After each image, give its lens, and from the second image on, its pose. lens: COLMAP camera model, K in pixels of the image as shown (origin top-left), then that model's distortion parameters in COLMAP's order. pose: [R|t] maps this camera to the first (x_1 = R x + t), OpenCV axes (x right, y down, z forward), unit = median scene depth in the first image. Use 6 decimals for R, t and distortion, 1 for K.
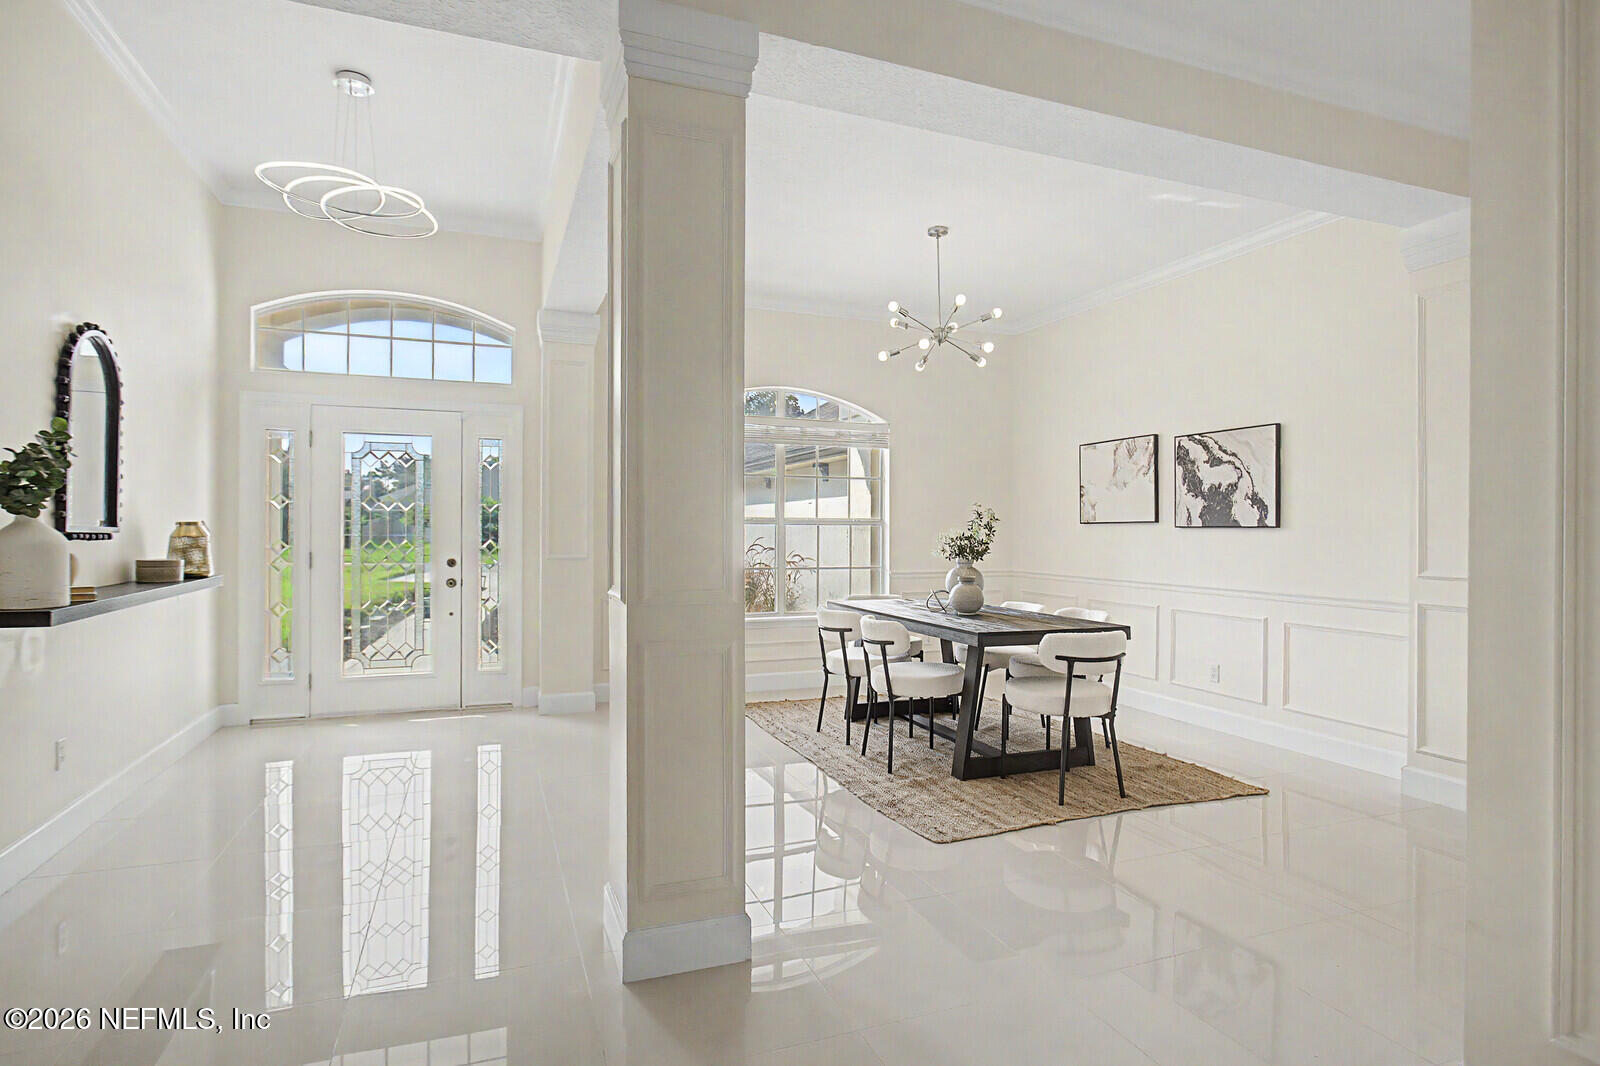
lens RADIAL K [[842.8, 0, 793.6], [0, 842.8, 524.0], [0, 0, 1]] dist [-0.007387, -0.000538]
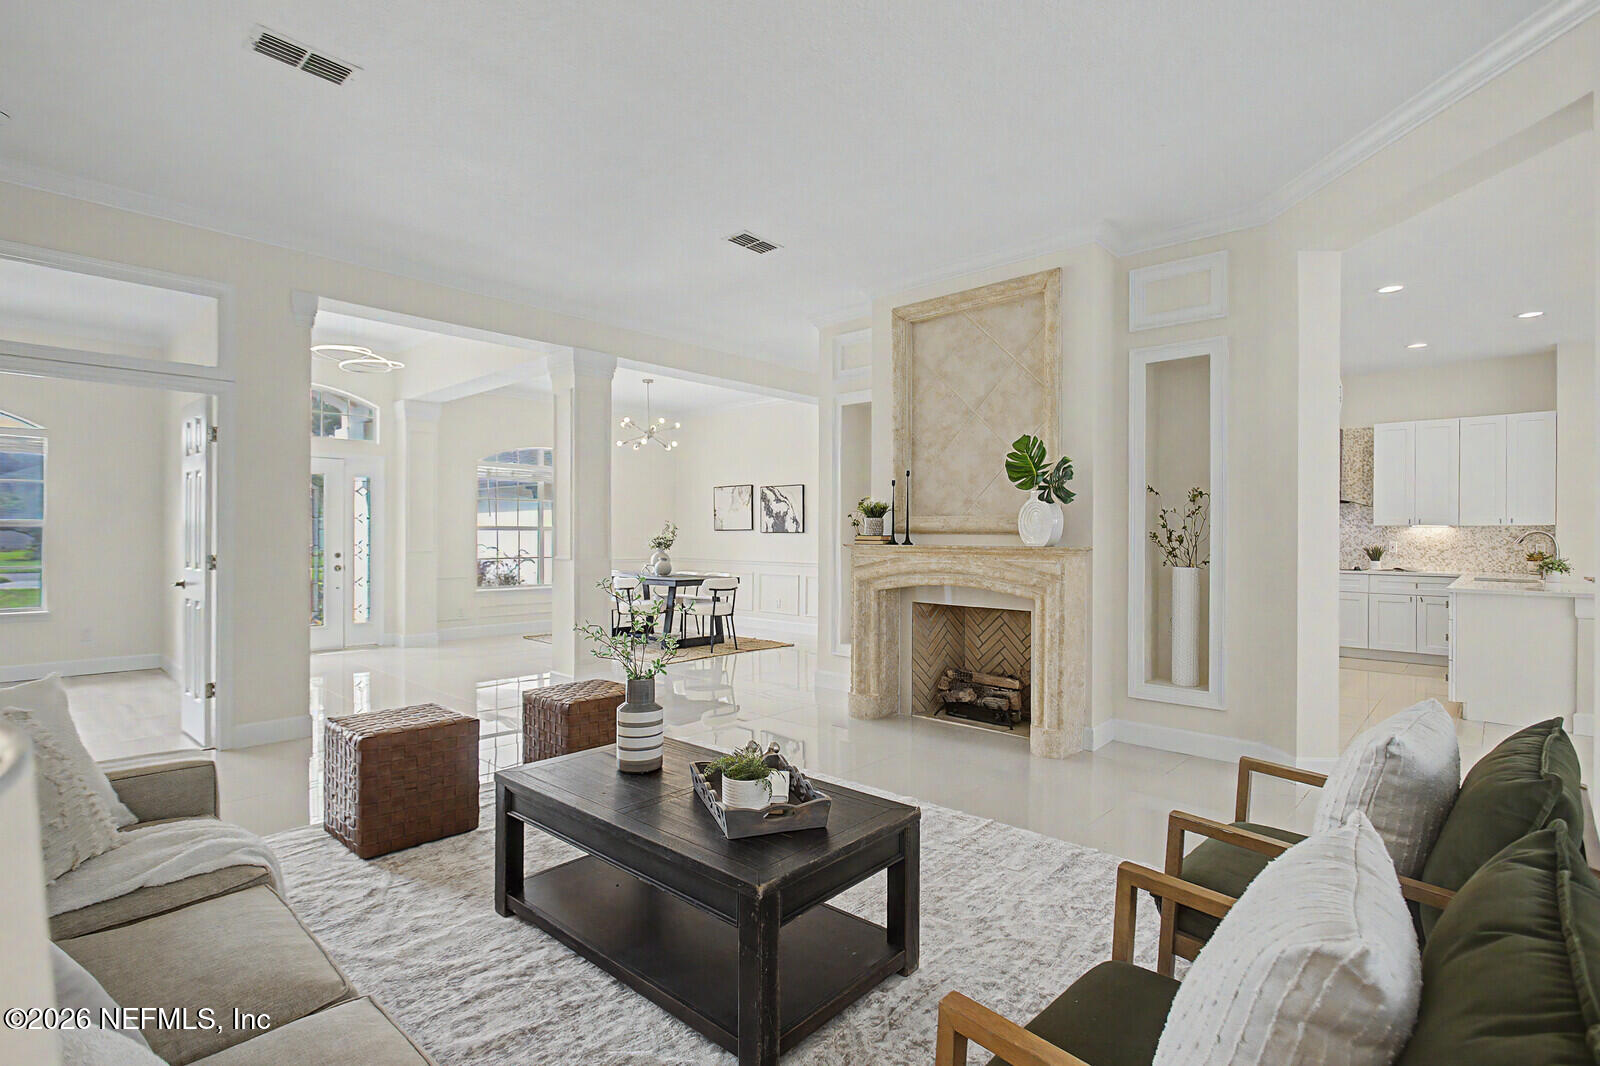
lens RADIAL K [[766.4, 0, 801.1], [0, 766.4, 528.8], [0, 0, 1]] dist [-0.013704, 0.002982]
pose [[0.895966, 0.001723, 0.444120, -0.298550], [-0.001788, 0.999998, -0.000273, -0.005109], [-0.444119, -0.000550, 0.895967, -0.748408]]
